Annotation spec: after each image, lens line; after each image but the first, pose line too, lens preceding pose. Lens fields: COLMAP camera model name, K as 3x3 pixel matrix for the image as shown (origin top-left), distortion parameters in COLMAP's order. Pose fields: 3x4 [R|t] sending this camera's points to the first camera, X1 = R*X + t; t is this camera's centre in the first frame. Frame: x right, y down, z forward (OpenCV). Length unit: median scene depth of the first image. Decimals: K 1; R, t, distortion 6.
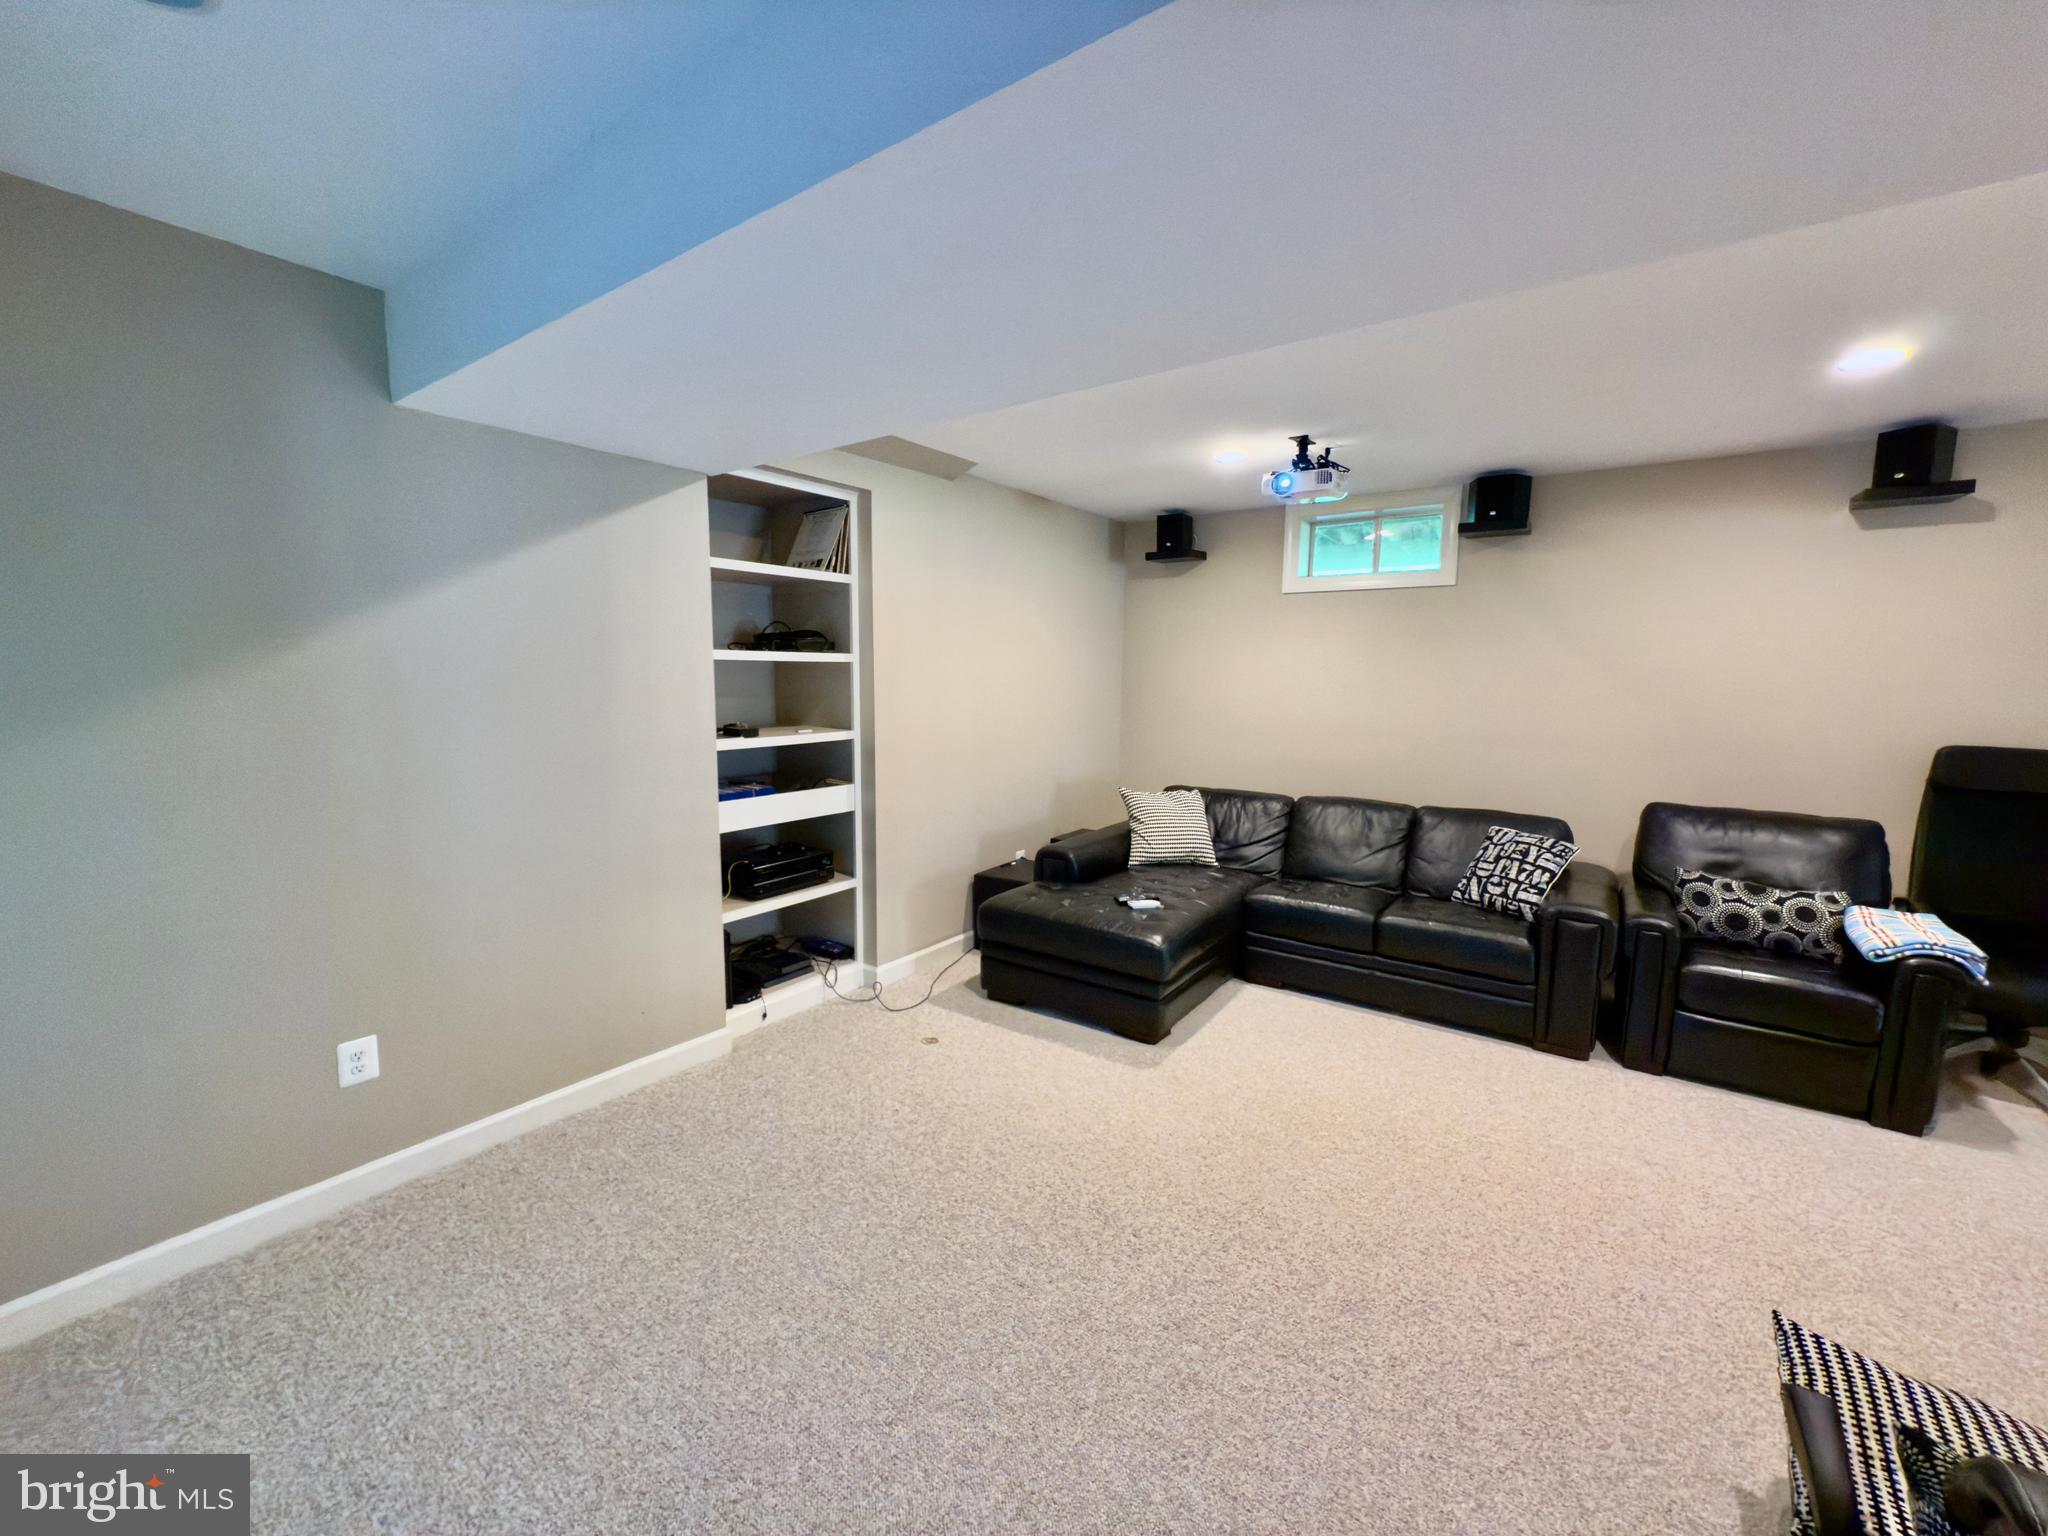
lens RADIAL K [[813.6, 0, 1026.3], [0, 813.6, 771.2], [0, 0, 1]] dist [0.001707, -0.000119]
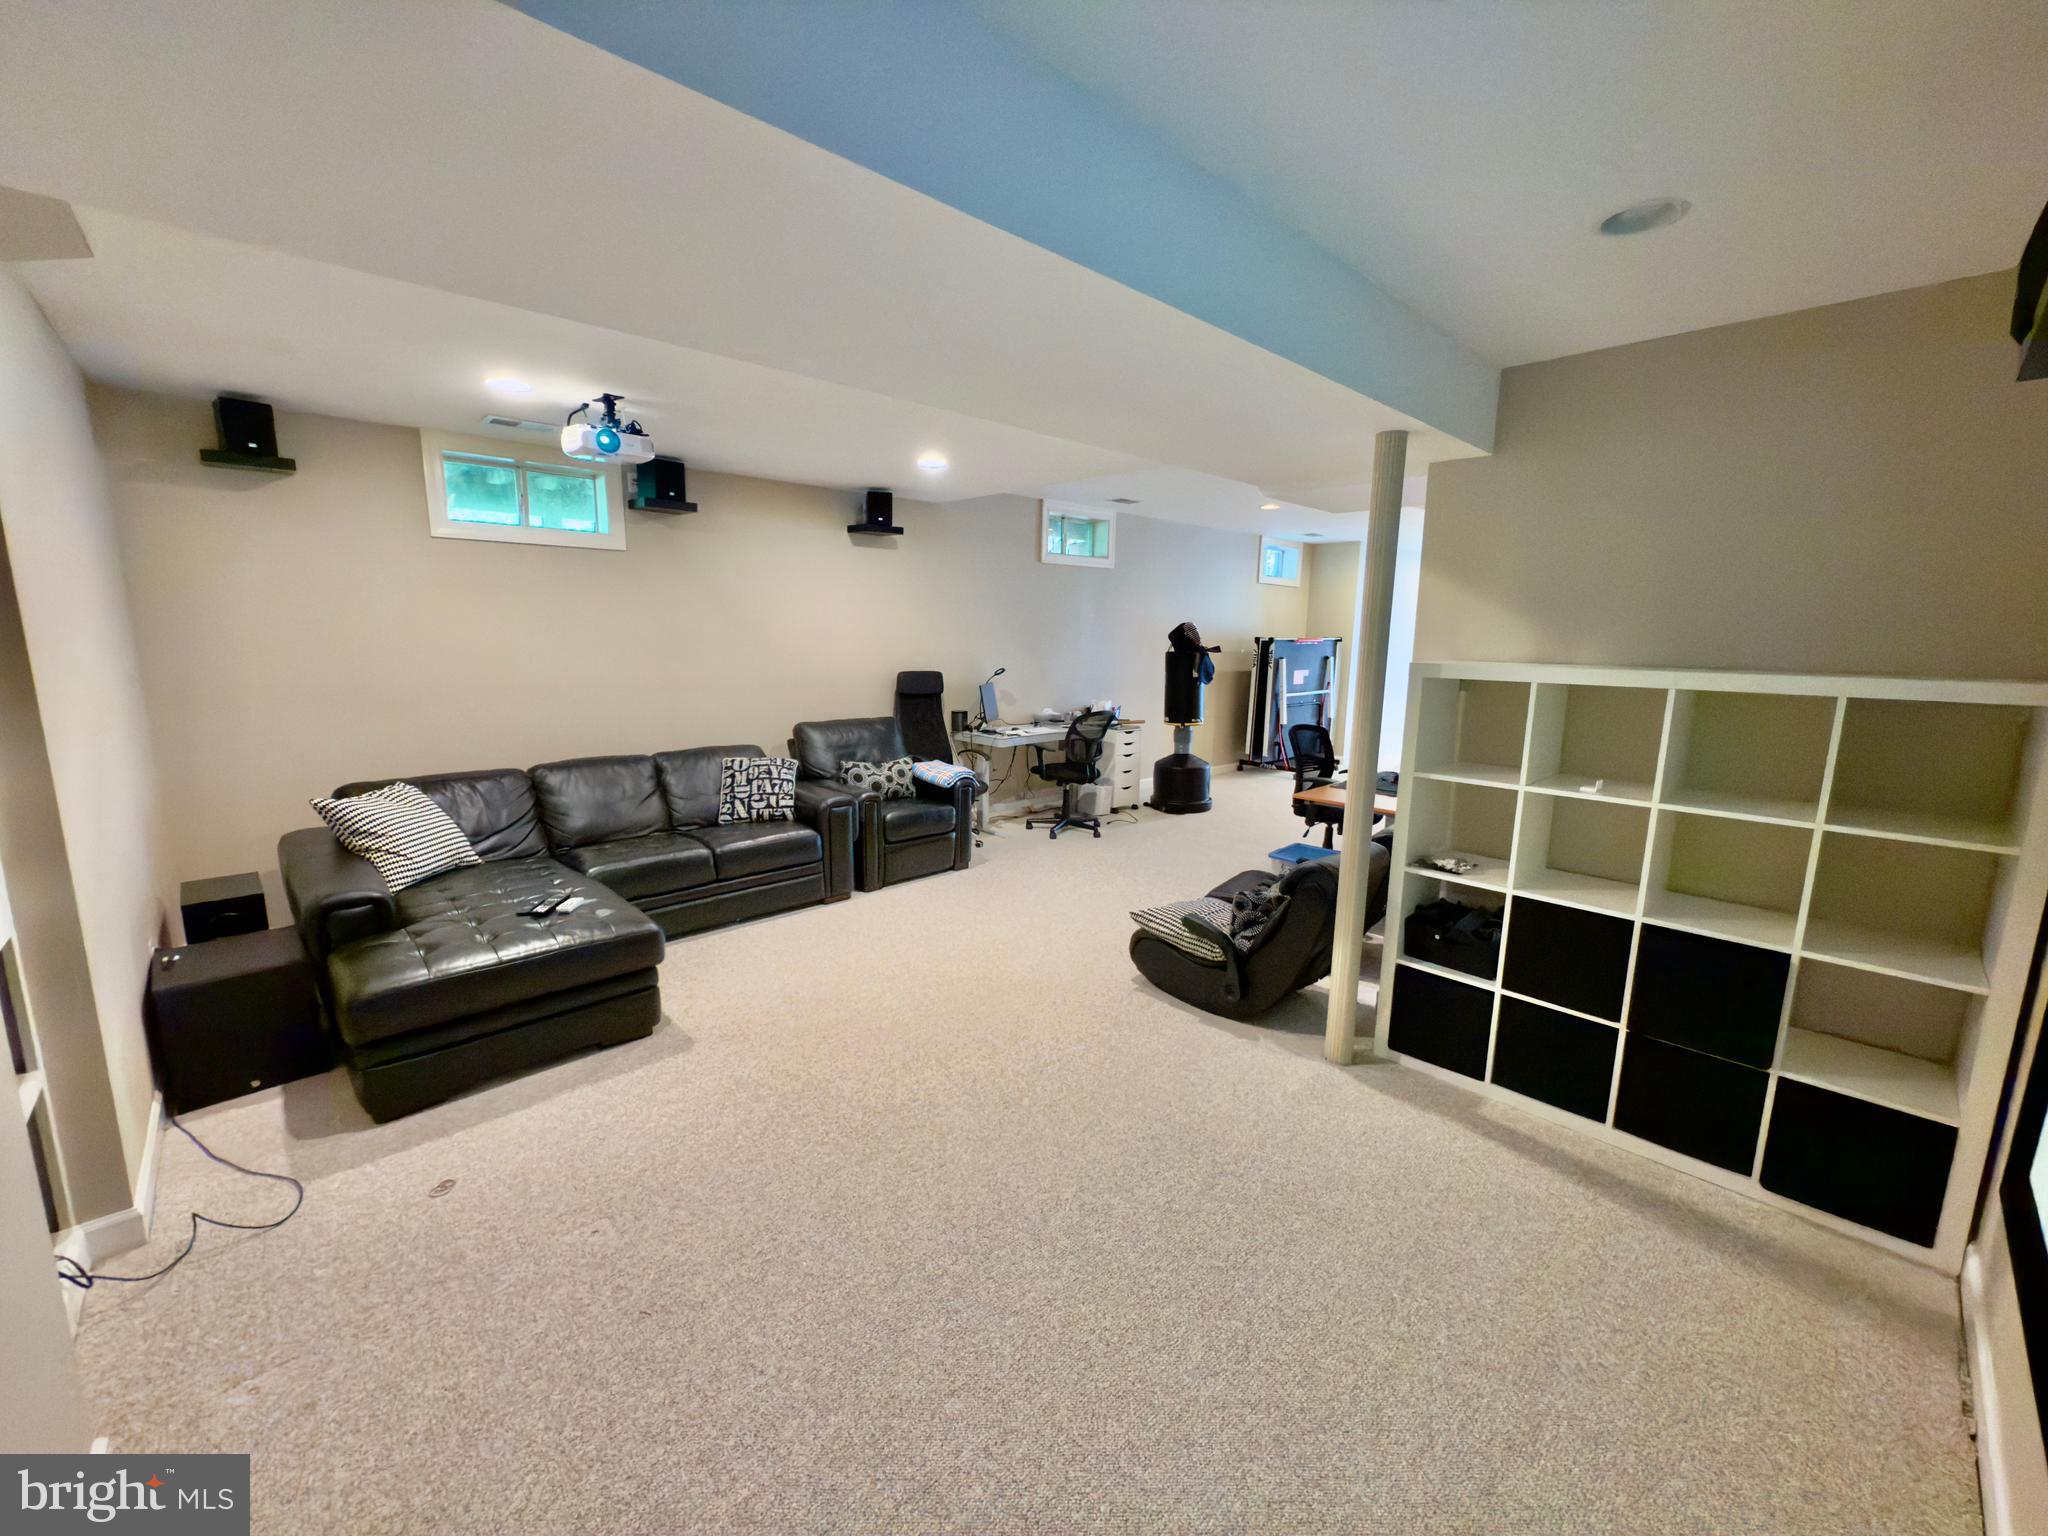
lens RADIAL K [[813.6, 0, 1026.3], [0, 813.6, 771.2], [0, 0, 1]] dist [0.001707, -0.000119]
pose [[0.184541, -0.173316, 0.967422, -0.596679], [0.106208, 0.982081, 0.155683, -0.062844], [-0.977069, 0.074018, 0.199642, 0.343202]]
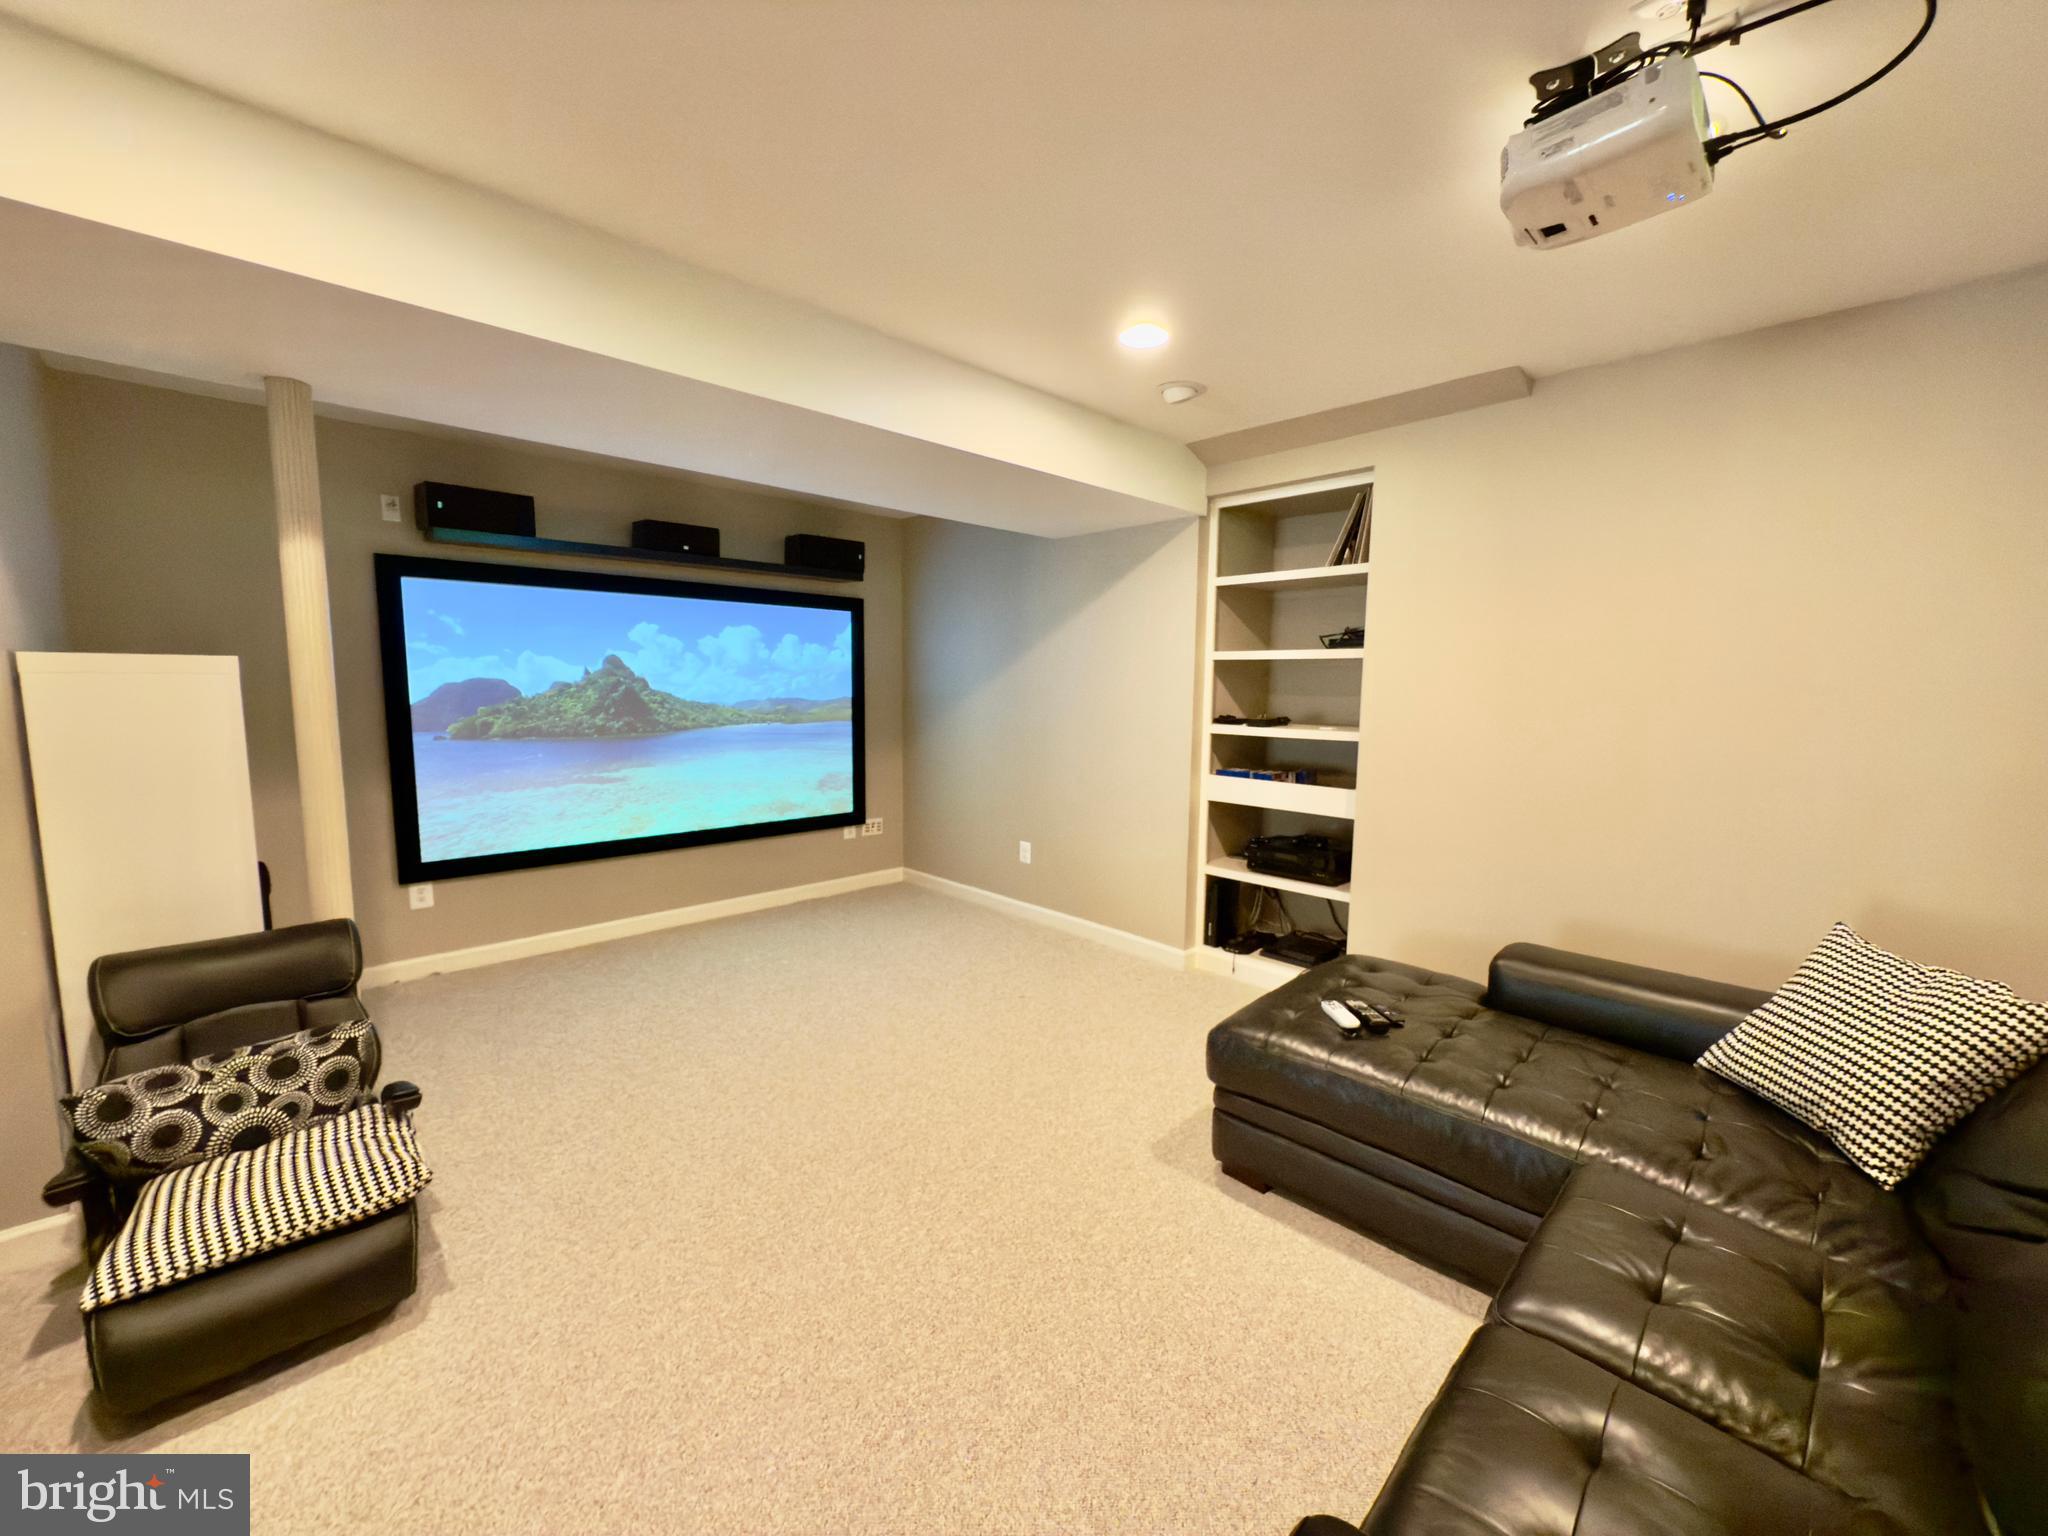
lens RADIAL K [[813.6, 0, 1026.3], [0, 813.6, 771.2], [0, 0, 1]] dist [0.001707, -0.000119]
pose [[-0.159271, 0.104812, -0.981655, 0.816630], [-0.128854, 0.983635, 0.125930, -0.079655], [0.978790, 0.146548, -0.143159, 0.834974]]
